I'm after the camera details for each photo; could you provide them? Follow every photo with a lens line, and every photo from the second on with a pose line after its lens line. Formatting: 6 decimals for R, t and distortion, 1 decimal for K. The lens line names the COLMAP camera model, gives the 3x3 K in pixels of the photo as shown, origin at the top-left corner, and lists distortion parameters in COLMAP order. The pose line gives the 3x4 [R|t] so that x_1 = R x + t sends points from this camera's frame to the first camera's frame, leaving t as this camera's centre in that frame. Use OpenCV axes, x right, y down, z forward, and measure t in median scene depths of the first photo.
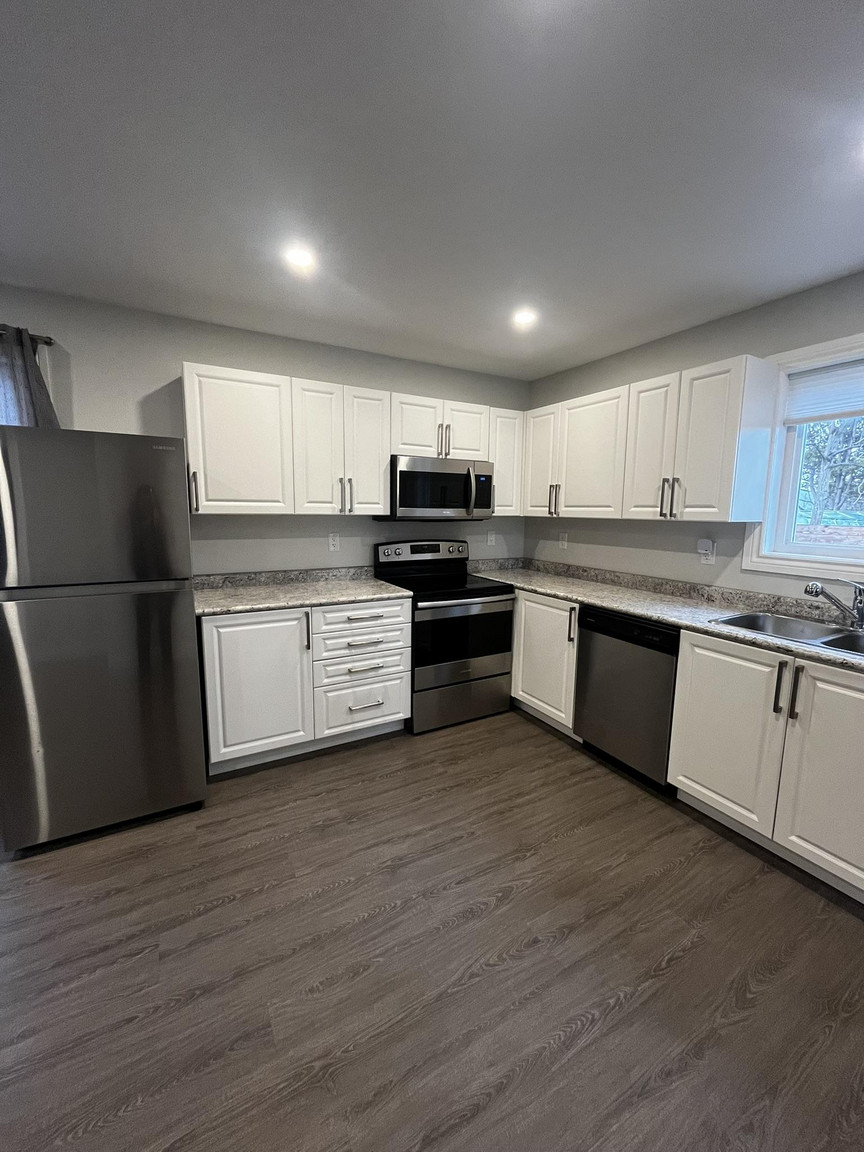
lens RADIAL K [[464.2, 0, 432.0], [0, 464.2, 576.0], [0, 0, 1]] dist [-0.000486, 0.000078]
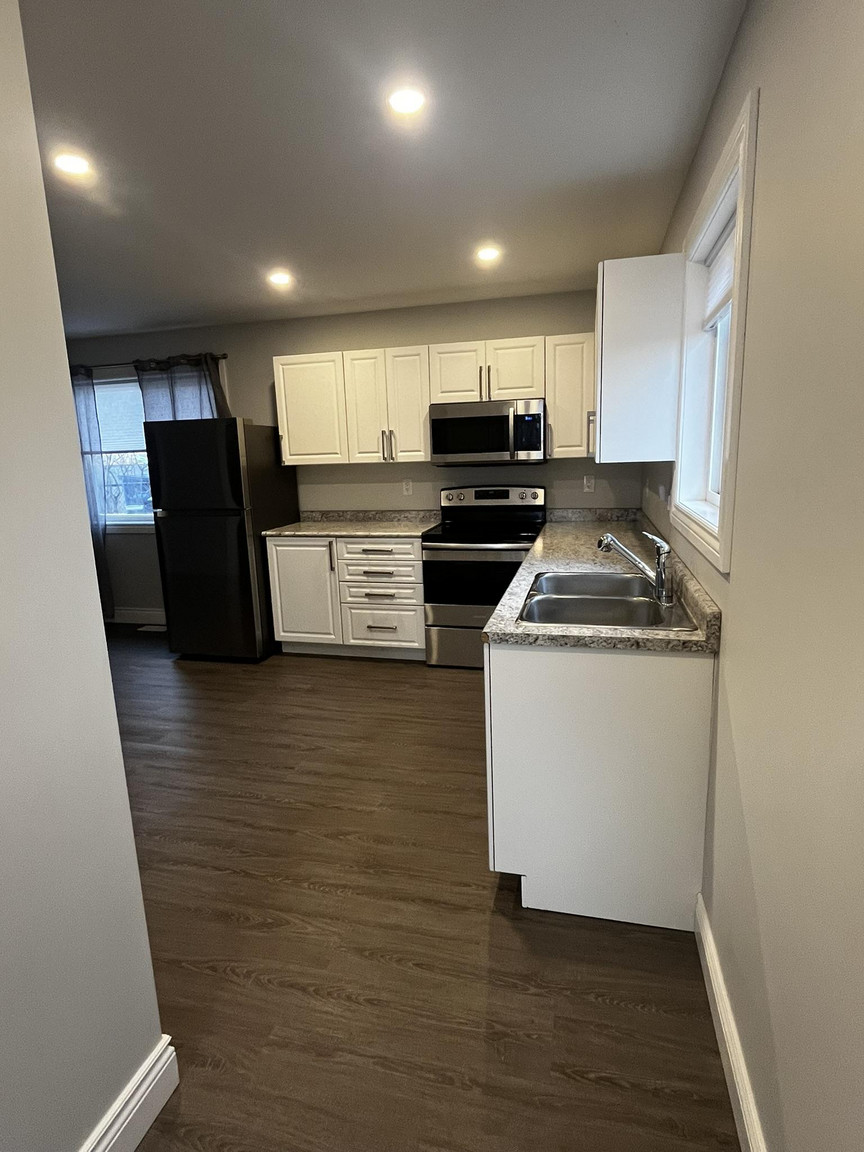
lens RADIAL K [[611.6, 0, 432.0], [0, 611.6, 576.0], [0, 0, 1]] dist [0.014667, 0.000062]
pose [[0.717845, 0.104136, -0.688371, 1.015176], [-0.059110, 0.994296, 0.088775, 0.006479], [0.693689, -0.023037, 0.719906, -0.021025]]
